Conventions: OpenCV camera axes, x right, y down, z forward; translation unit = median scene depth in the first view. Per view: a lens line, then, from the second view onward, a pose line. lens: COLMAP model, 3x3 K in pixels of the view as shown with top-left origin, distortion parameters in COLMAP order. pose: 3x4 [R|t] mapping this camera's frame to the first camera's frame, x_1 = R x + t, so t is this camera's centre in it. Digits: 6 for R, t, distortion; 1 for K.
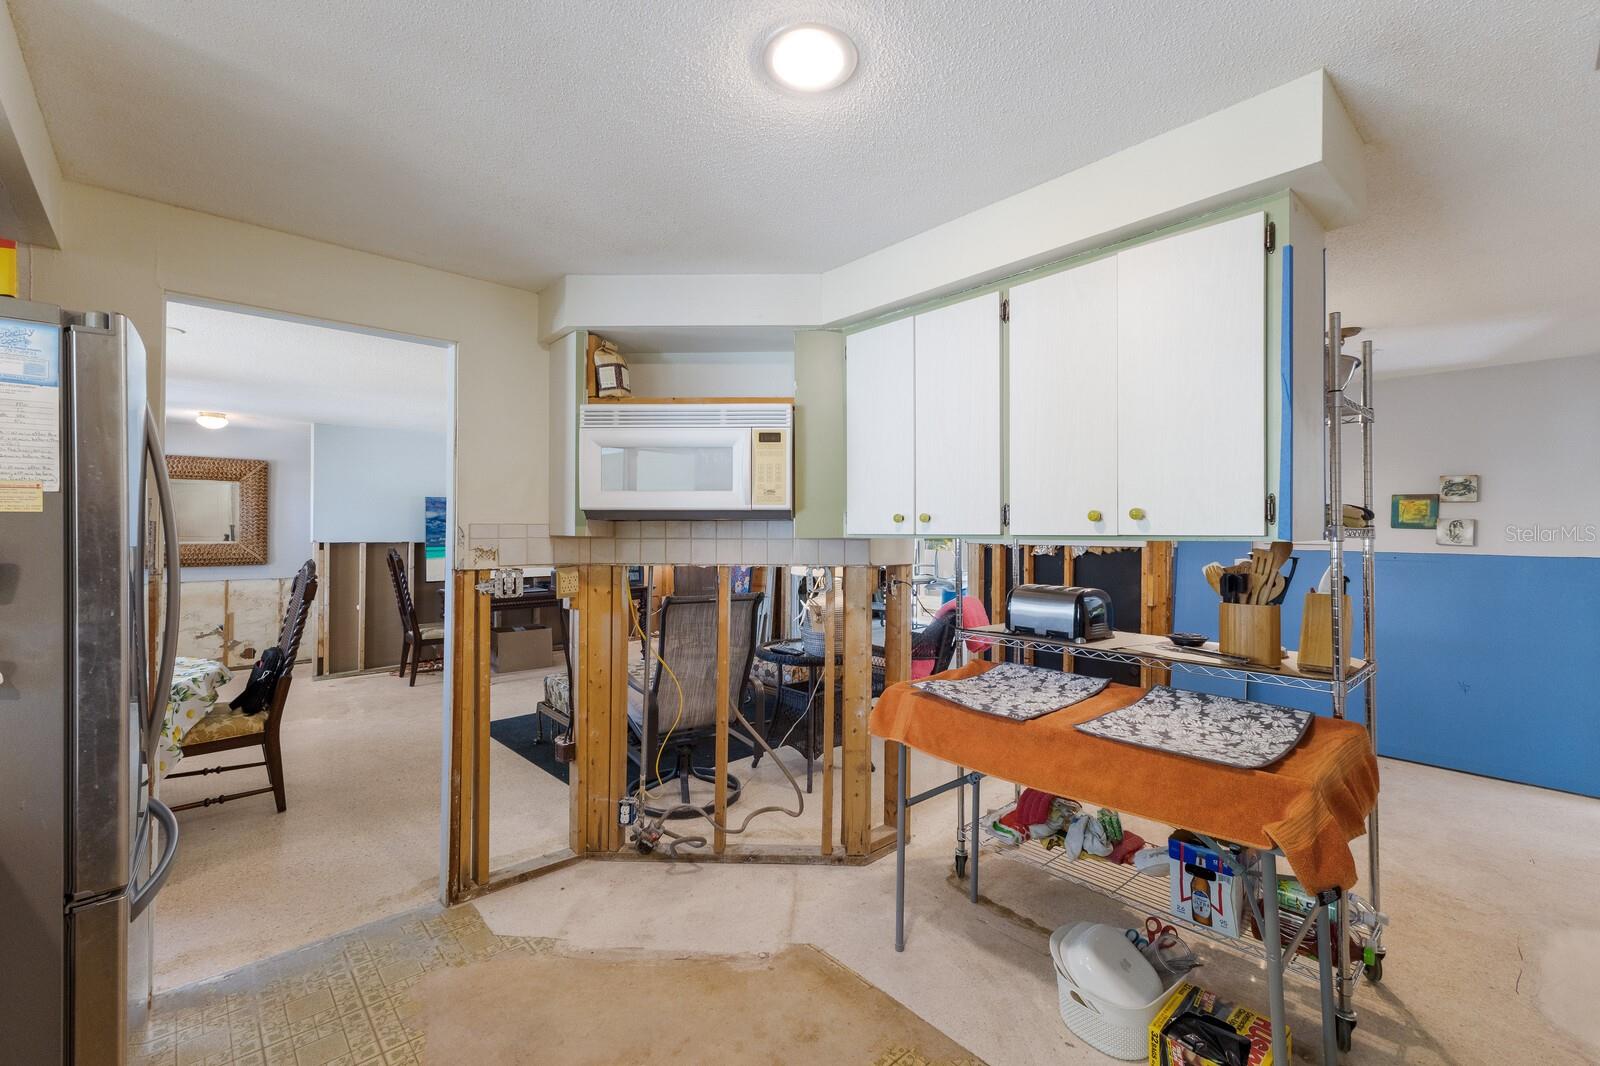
lens RADIAL K [[691.8, 0, 798.0], [0, 691.8, 520.7], [0, 0, 1]] dist [0.018952, -0.002145]
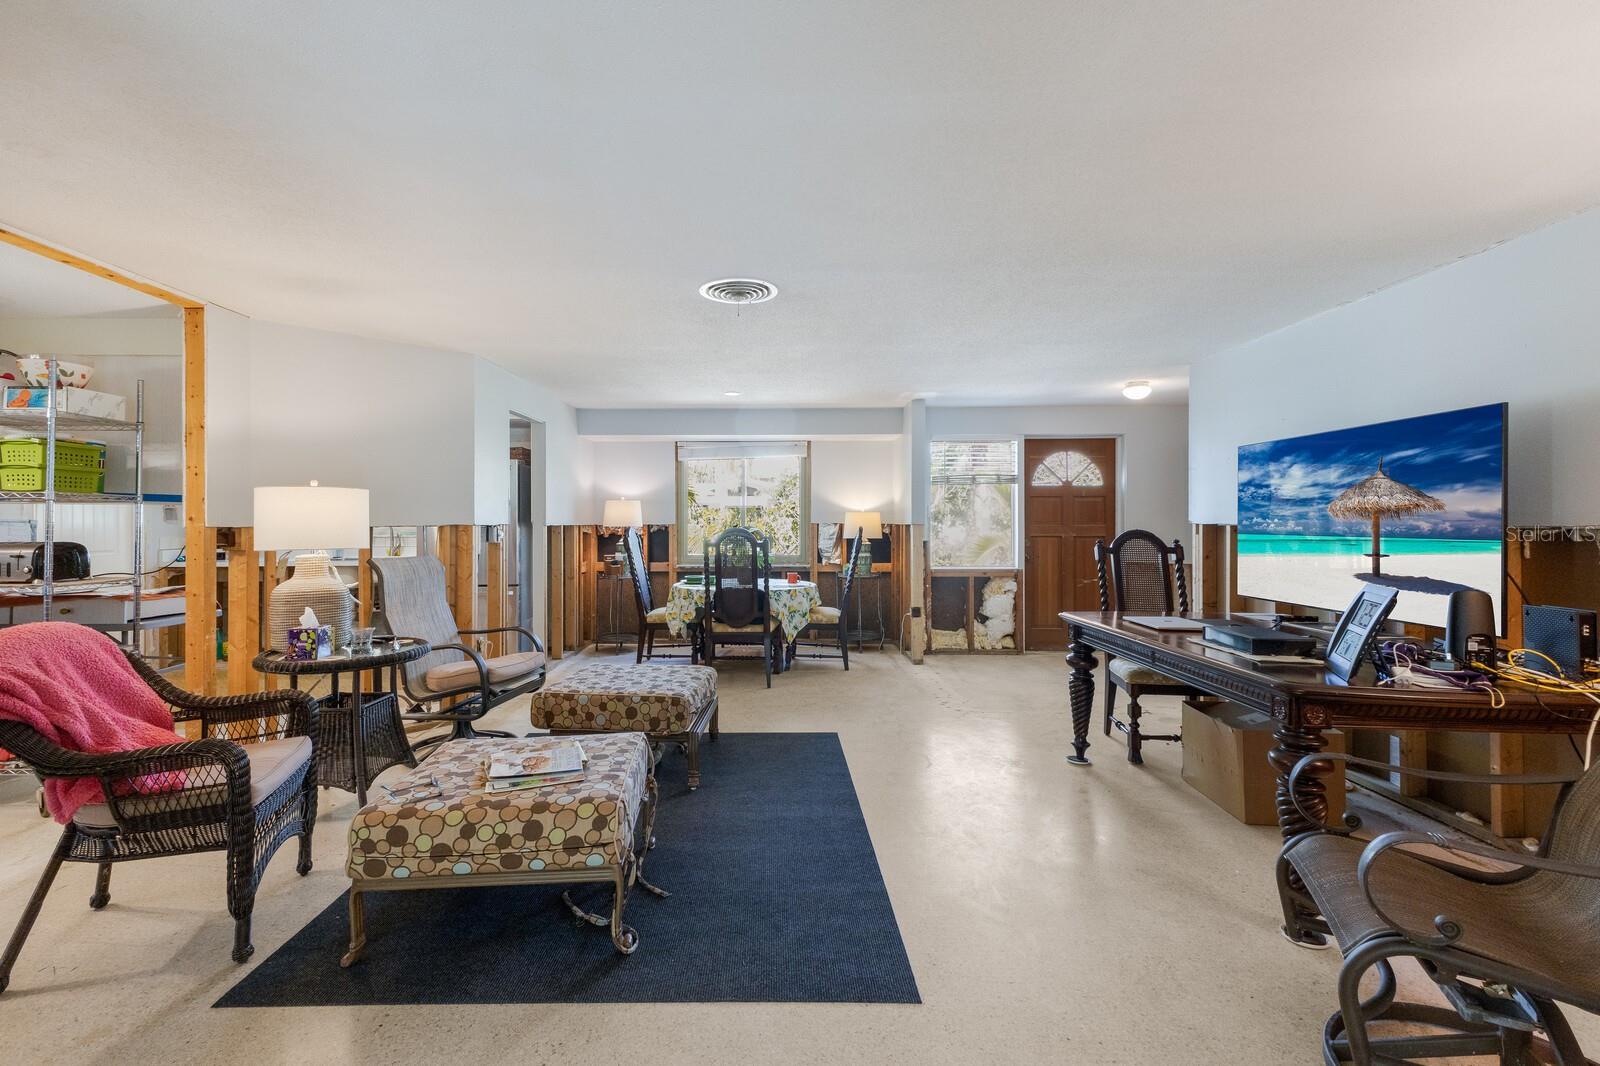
lens RADIAL K [[691.8, 0, 768.4], [0, 691.8, 509.5], [0, 0, 1]] dist [0.018952, -0.002145]
pose [[-0.686218, -0.014266, -0.727256, 0.346256], [0.008337, 0.999588, -0.027475, 0.071758], [0.727349, -0.024916, -0.685816, 2.608028]]
